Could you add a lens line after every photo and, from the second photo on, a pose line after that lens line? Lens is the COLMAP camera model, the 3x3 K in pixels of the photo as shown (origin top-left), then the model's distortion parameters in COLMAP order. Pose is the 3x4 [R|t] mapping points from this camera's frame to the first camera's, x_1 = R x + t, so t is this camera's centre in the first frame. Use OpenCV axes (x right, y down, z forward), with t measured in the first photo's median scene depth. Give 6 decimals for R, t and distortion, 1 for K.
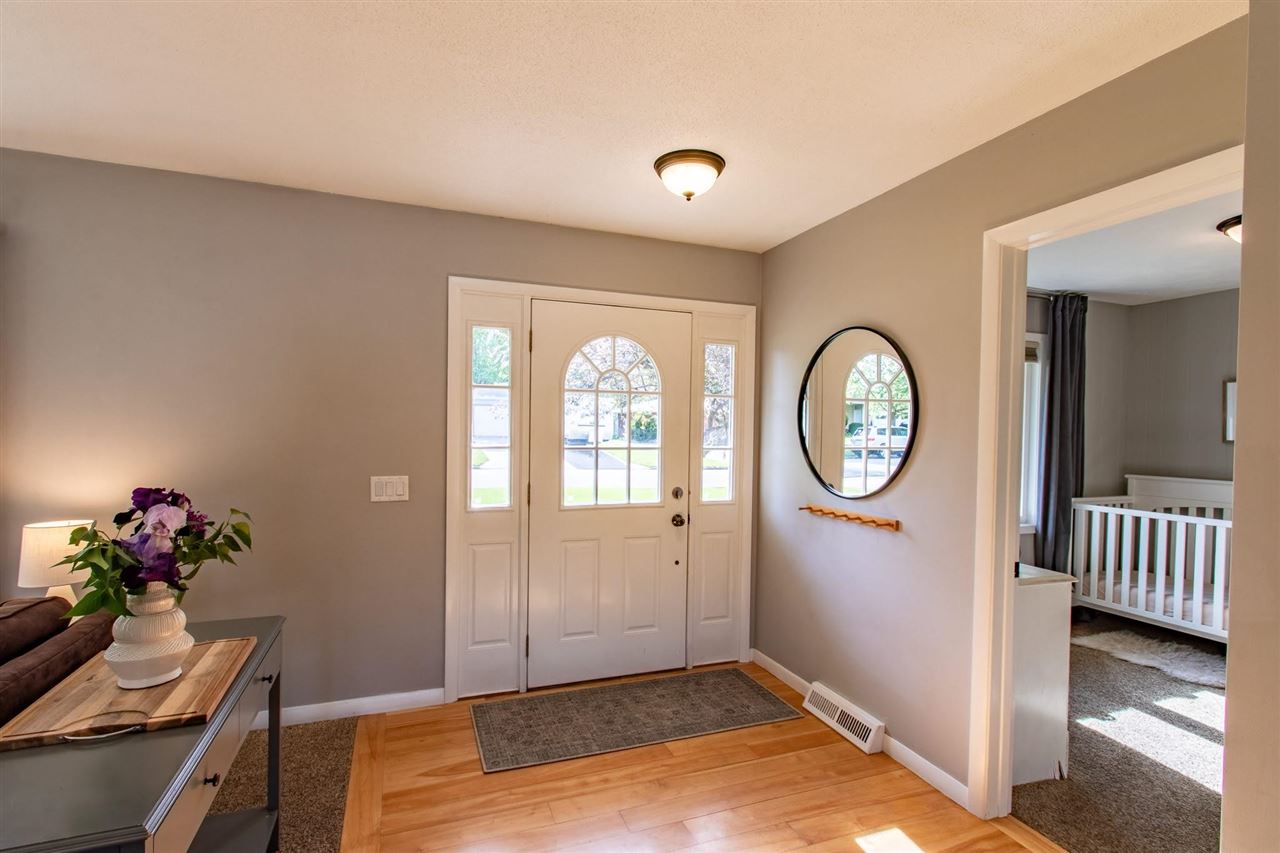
lens RADIAL K [[602.2, 0, 636.8], [0, 602.2, 442.5], [0, 0, 1]] dist [0.000809, -0.001571]
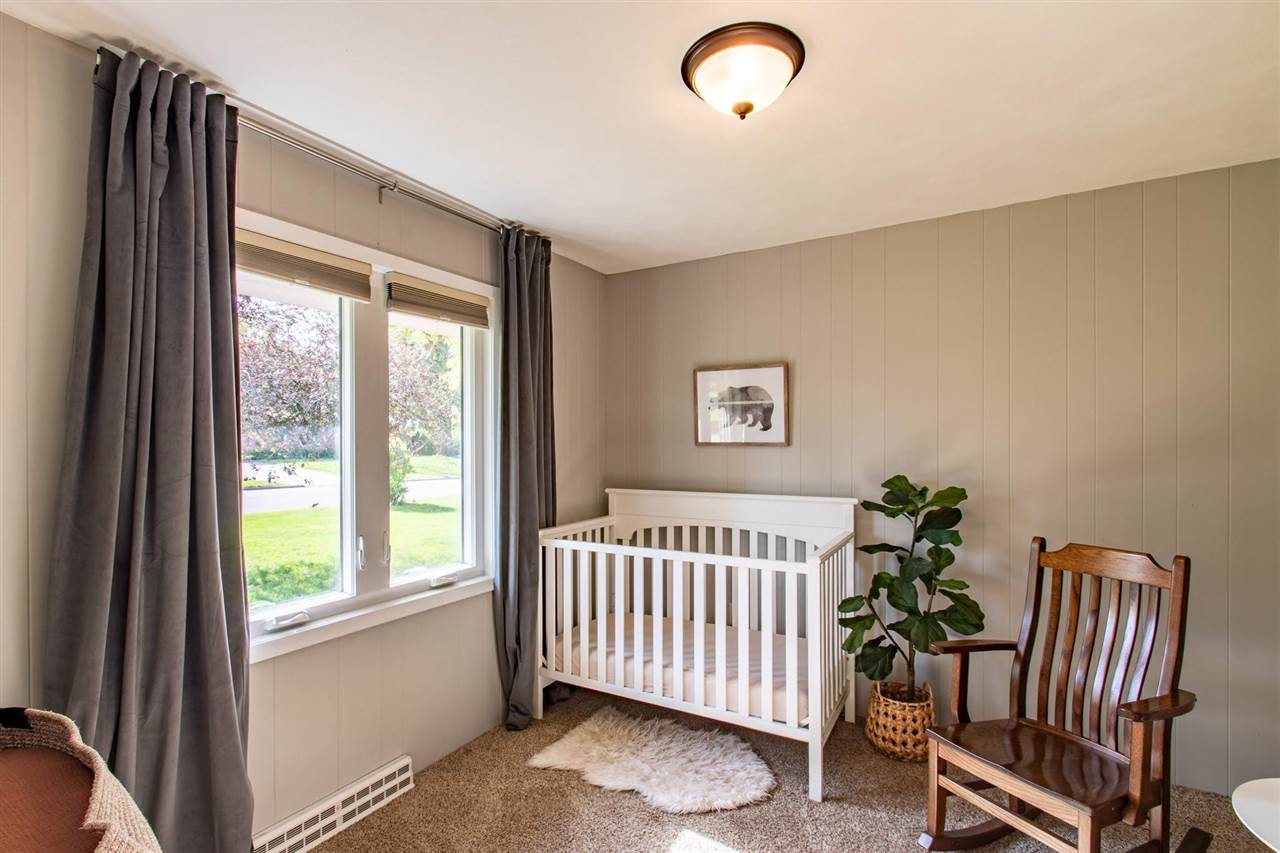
lens RADIAL K [[602.2, 0, 642.6], [0, 602.2, 435.5], [0, 0, 1]] dist [0.000809, -0.001571]
pose [[0.770844, -0.013388, 0.636883, 0.380805], [0.030896, 0.999388, -0.016387, -0.001130], [-0.636275, 0.032309, 0.770786, 0.397165]]
